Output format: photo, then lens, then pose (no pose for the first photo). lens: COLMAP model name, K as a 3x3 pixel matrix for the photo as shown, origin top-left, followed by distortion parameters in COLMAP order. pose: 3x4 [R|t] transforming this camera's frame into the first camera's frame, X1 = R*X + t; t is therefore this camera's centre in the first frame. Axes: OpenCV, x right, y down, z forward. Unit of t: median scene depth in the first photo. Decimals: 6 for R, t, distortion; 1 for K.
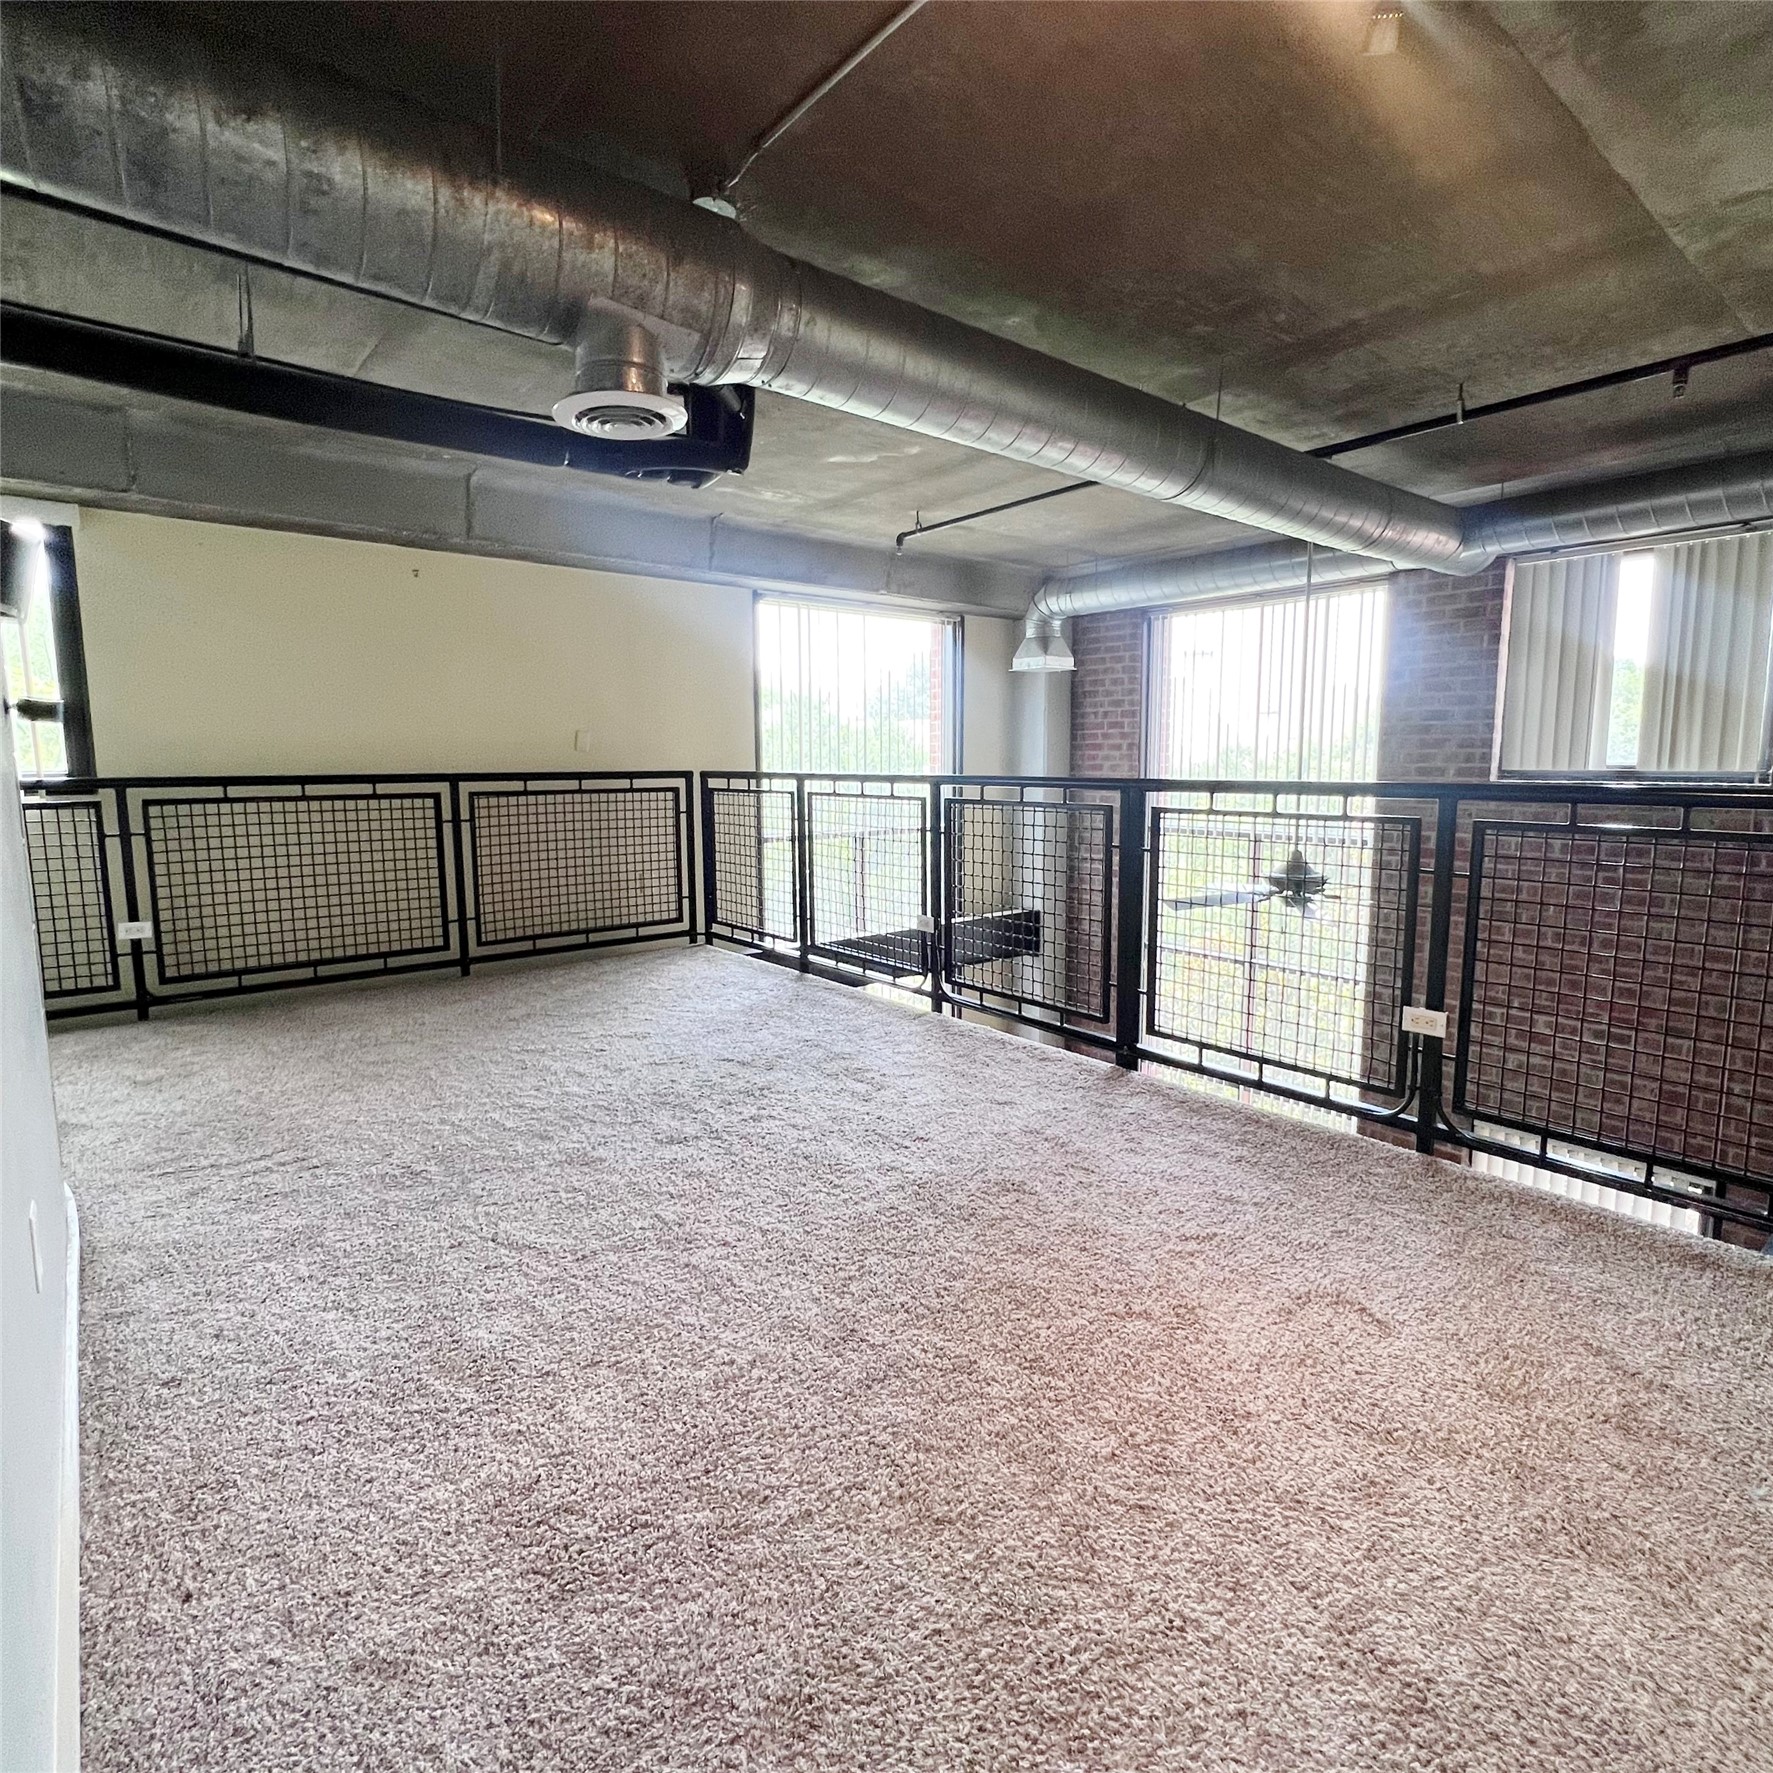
lens RADIAL K [[971.1, 0, 886.6], [0, 971.1, 880.8], [0, 0, 1]] dist [-0.003440, -0.000892]
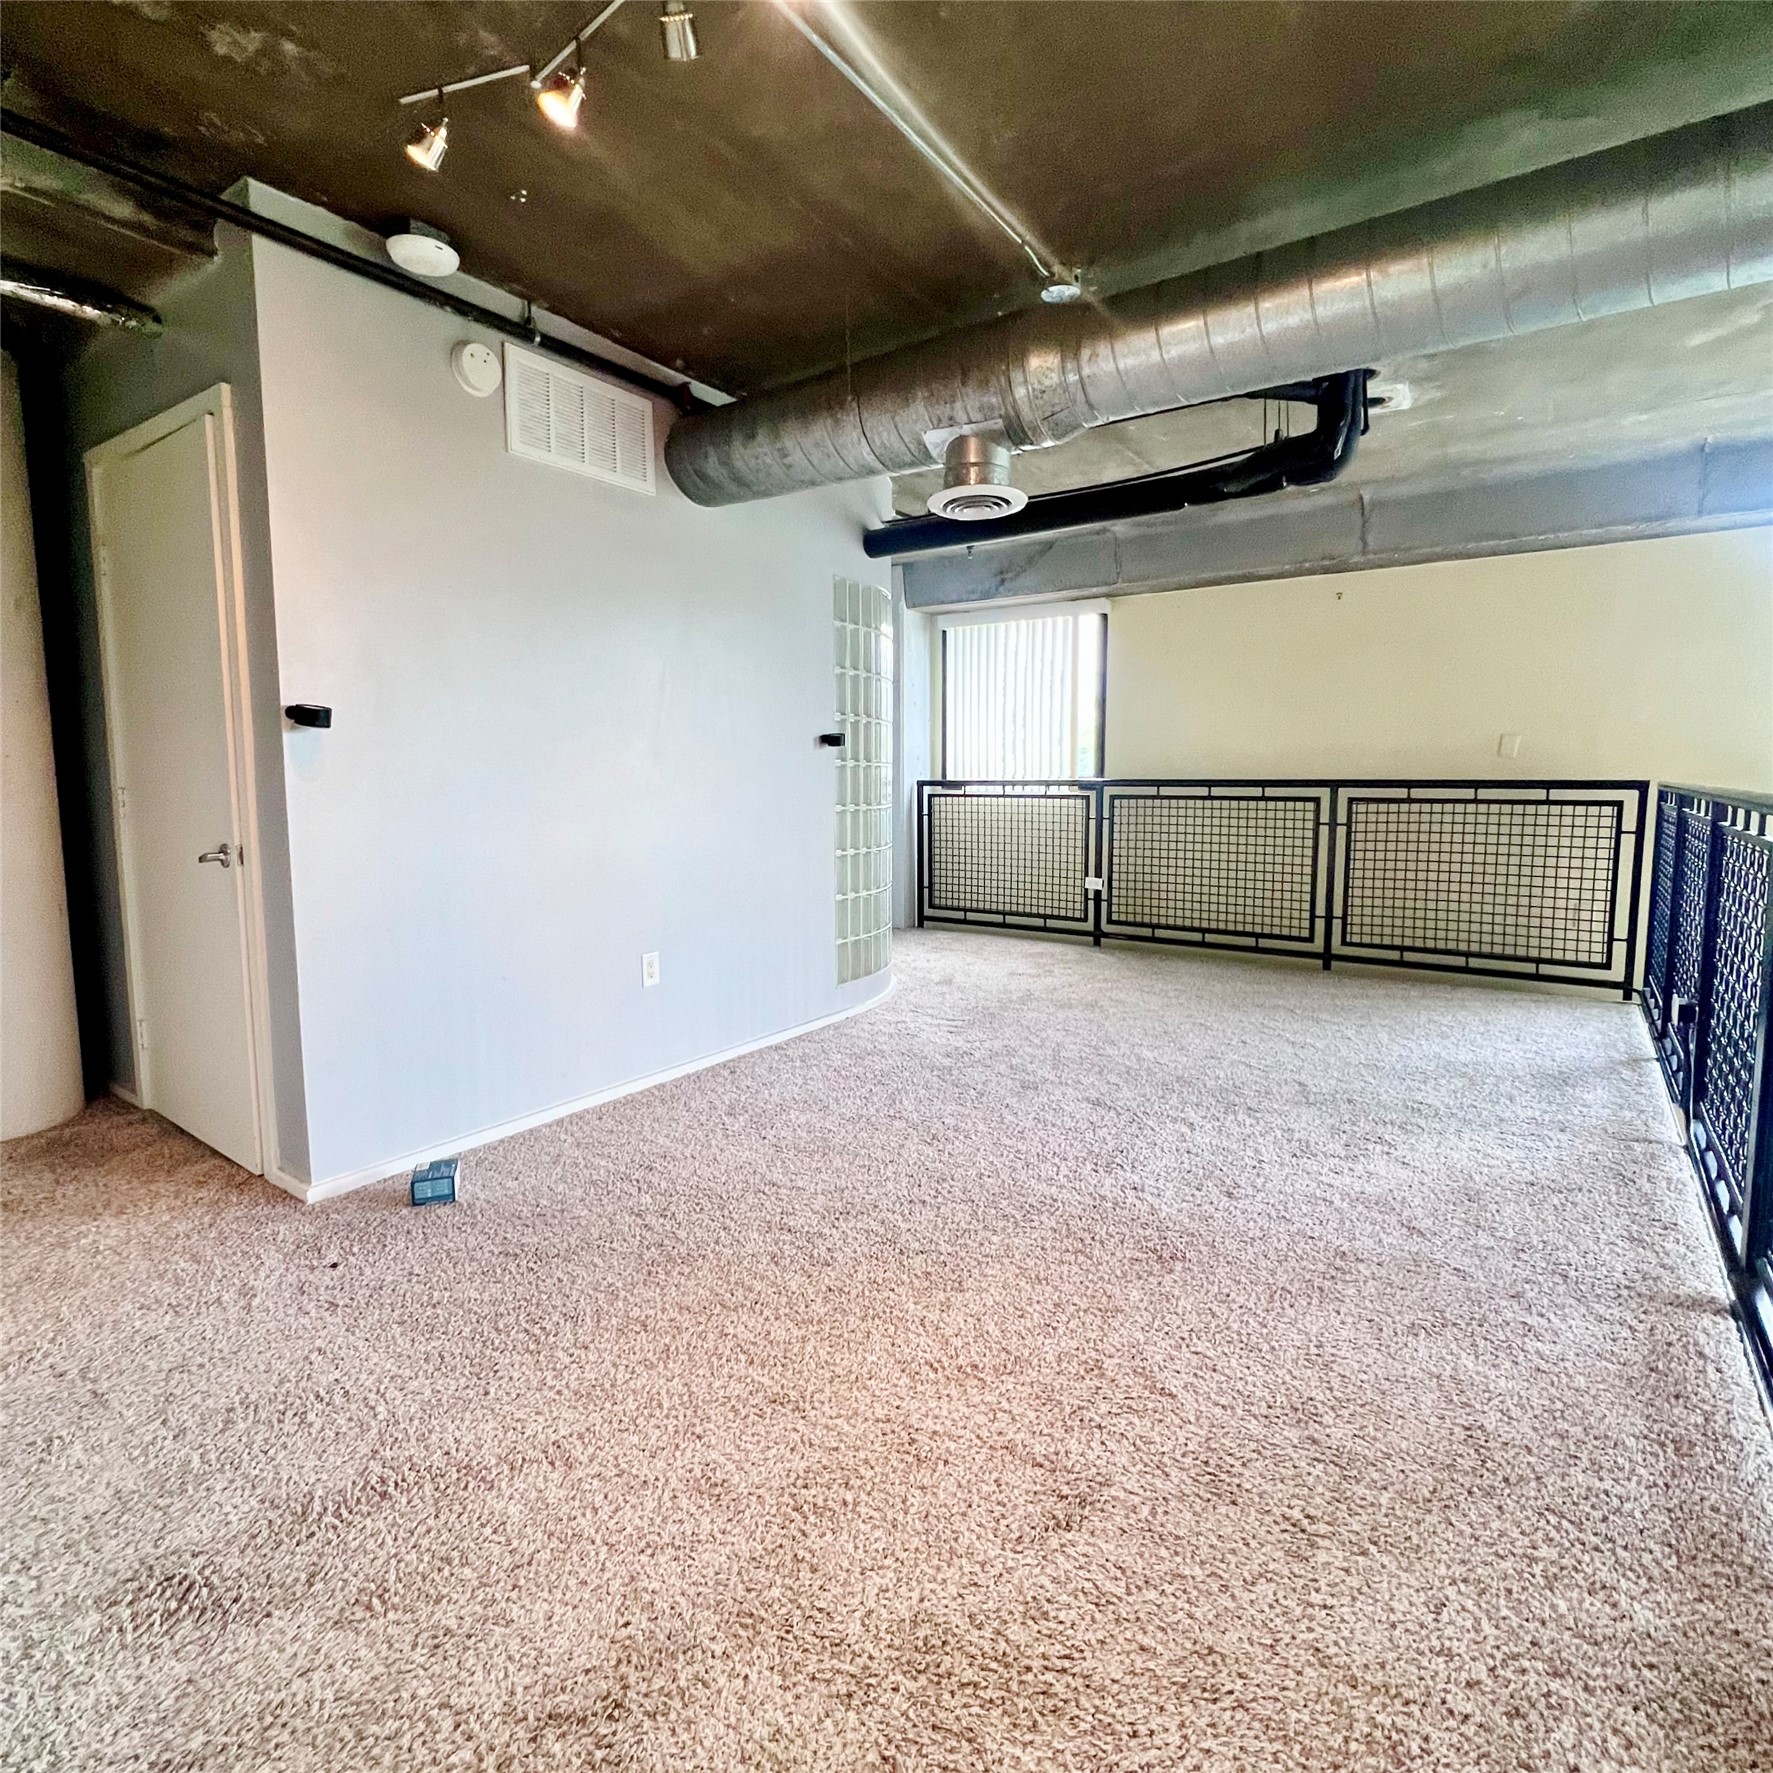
lens RADIAL K [[968.6, 0, 923.1], [0, 968.6, 876.2], [0, 0, 1]] dist [0.000783, -0.002042]
pose [[0.282694, 0.105033, -0.953442, 0.481678], [-0.118010, 0.990244, 0.074098, -0.033026], [0.951923, 0.091569, 0.292331, 0.283516]]
